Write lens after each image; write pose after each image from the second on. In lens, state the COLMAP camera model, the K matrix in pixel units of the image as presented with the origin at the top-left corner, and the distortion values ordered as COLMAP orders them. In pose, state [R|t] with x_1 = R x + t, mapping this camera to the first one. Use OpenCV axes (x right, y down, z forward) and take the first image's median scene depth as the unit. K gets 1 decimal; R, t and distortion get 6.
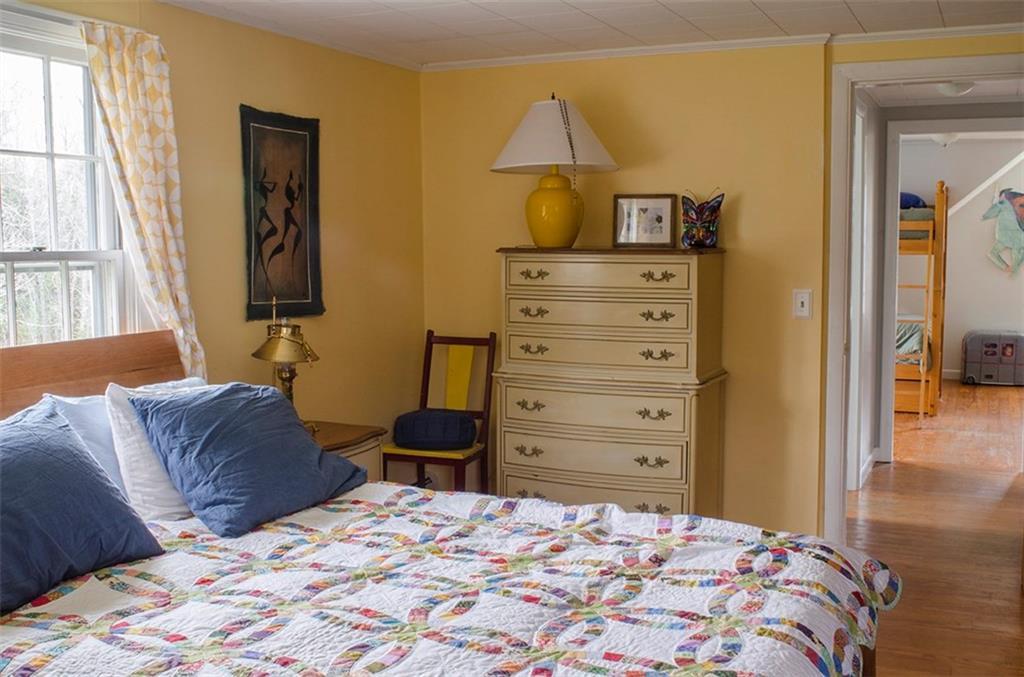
lens RADIAL K [[1064.1, 0, 512.0], [0, 1064.1, 338.5], [0, 0, 1]] dist [-0.079218, 0.029056]
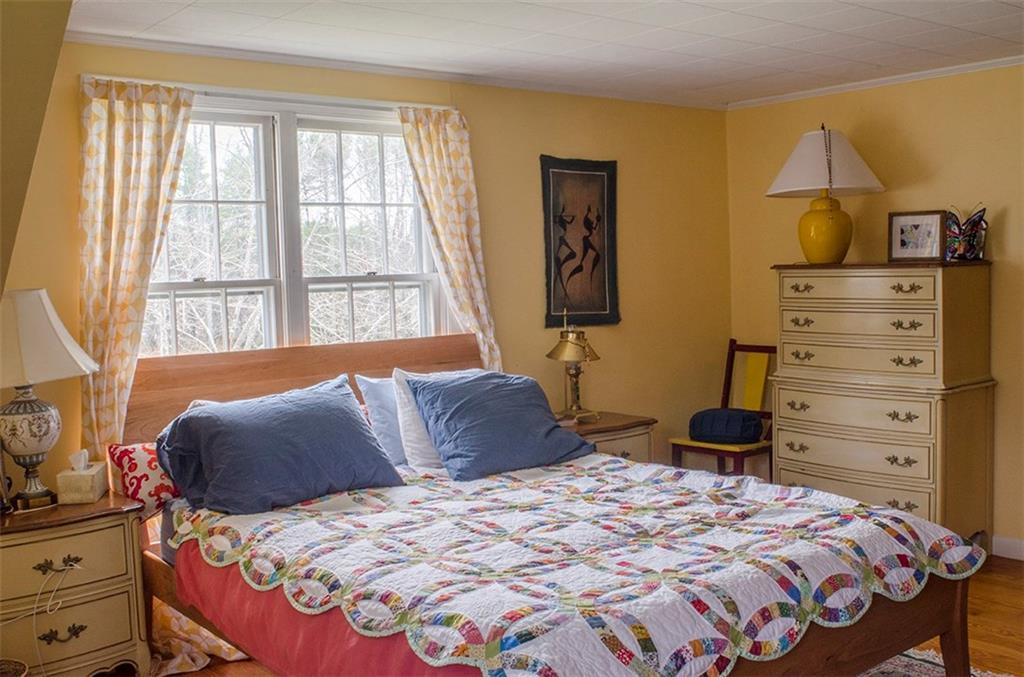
lens RADIAL K [[1064.1, 0, 512.0], [0, 1064.1, 338.5], [0, 0, 1]] dist [-0.079218, 0.029056]
pose [[0.898108, 0.006880, -0.439721, 0.301726], [-0.015040, 0.999773, -0.015076, 0.017426], [0.439518, 0.020153, 0.898008, -0.160644]]
